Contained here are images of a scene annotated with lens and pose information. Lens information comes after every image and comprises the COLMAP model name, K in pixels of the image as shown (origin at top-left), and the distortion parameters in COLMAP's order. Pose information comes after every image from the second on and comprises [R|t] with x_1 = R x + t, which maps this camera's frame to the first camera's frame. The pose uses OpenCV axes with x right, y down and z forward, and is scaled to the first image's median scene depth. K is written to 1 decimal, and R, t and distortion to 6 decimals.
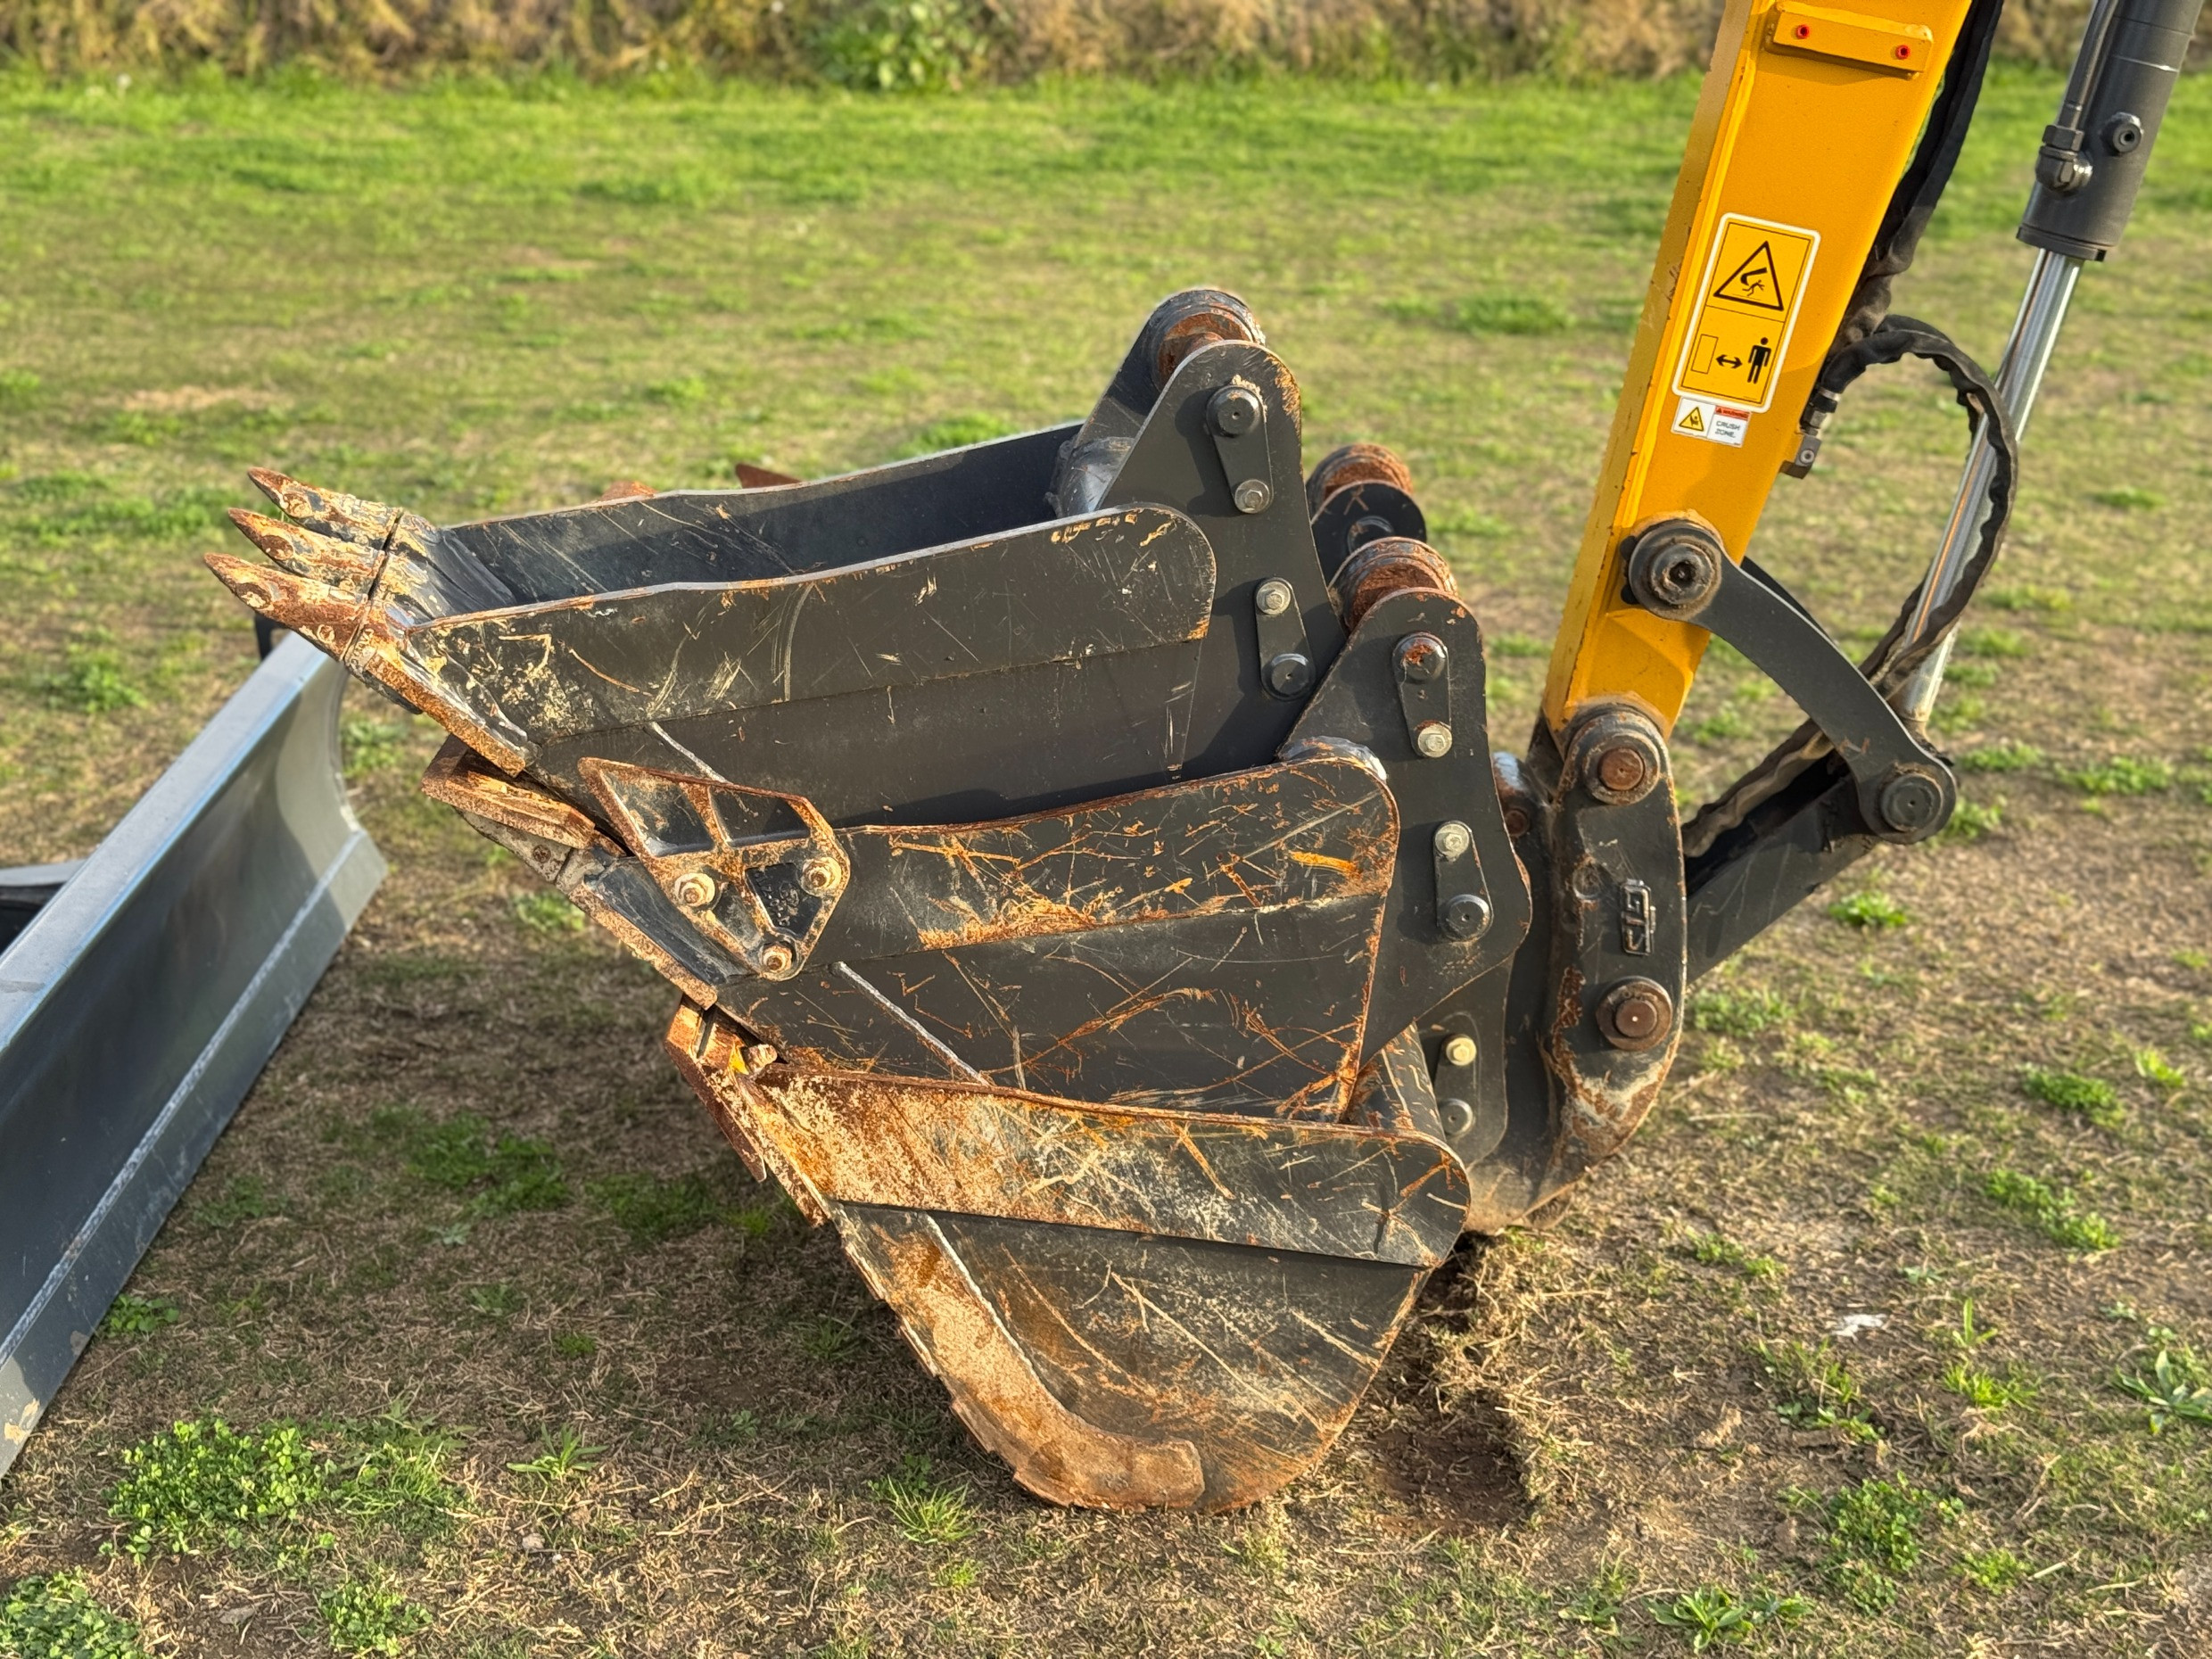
lens RADIAL K [[3098.4, 0, 1101.2], [0, 3098.4, 846.3], [0, 0, 1]] dist [0.122770, 0.000000]
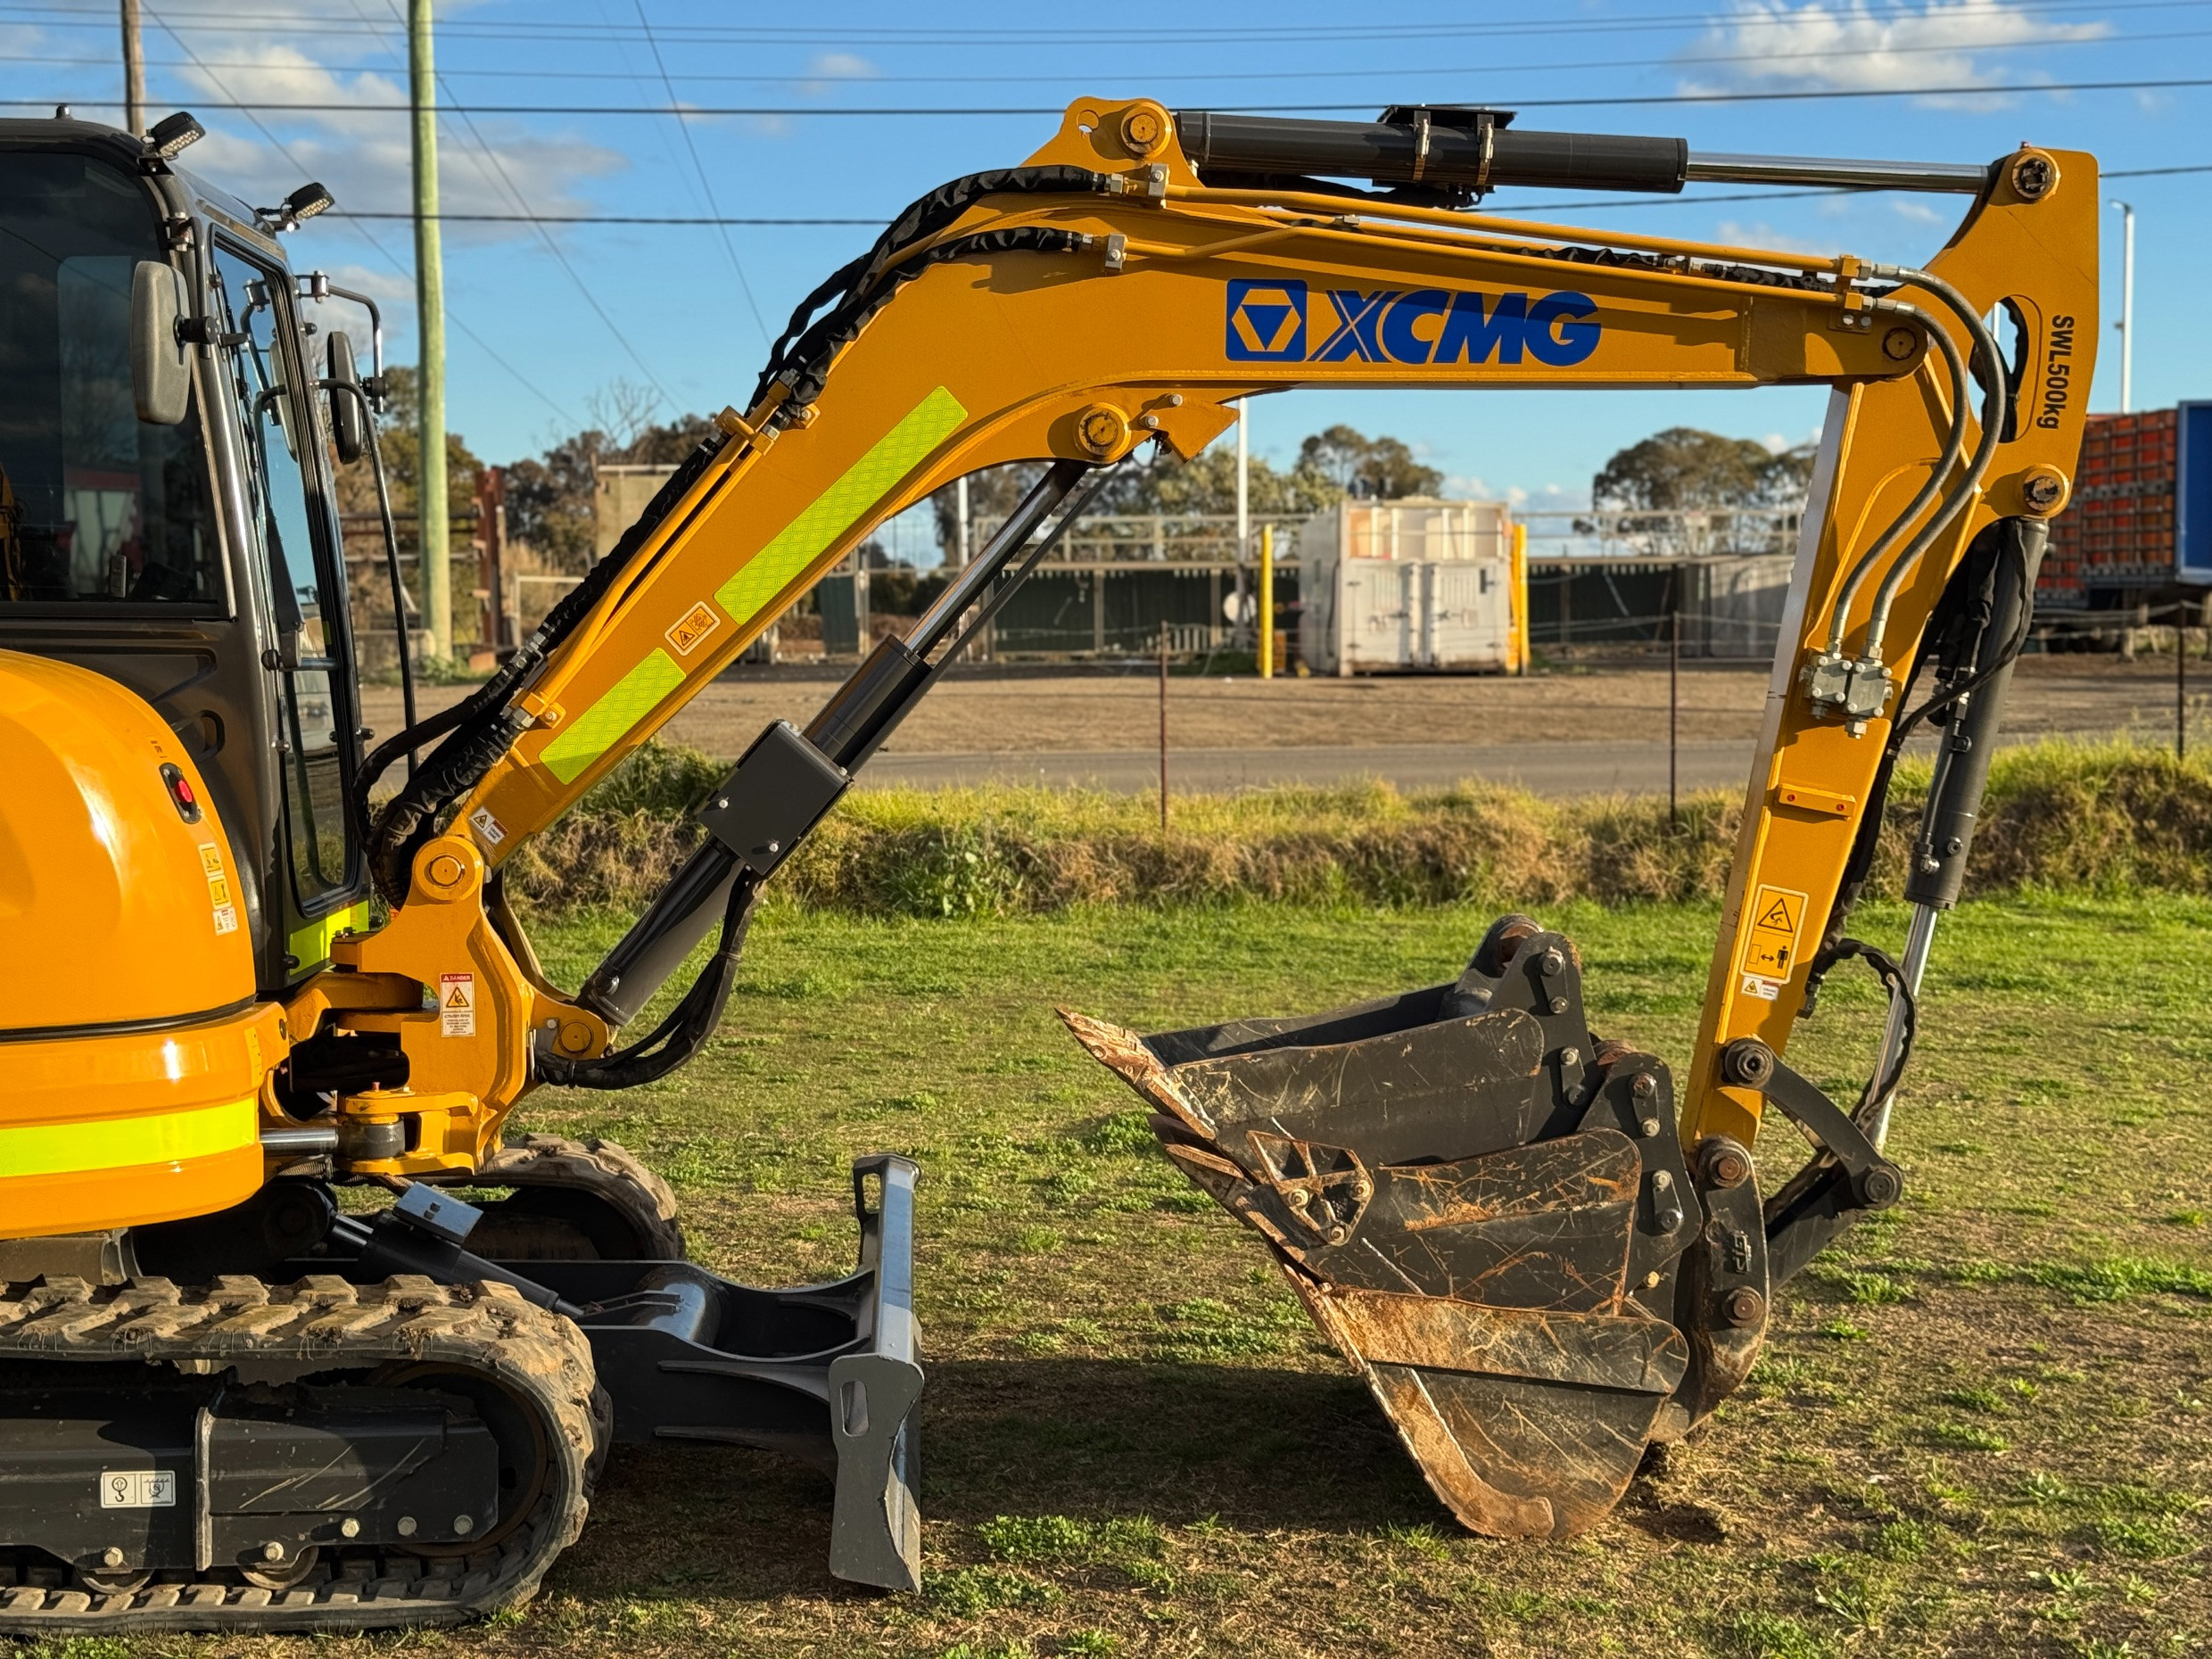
lens RADIAL K [[3098.4, 0, 1113.5], [0, 3098.4, 840.6], [0, 0, 1]] dist [0.122770, 0.000000]
pose [[0.998216, -0.007553, 0.059219, -0.326367], [0.023494, 0.961618, -0.273384, 0.300892], [-0.054881, 0.274287, 0.960080, -0.883567]]
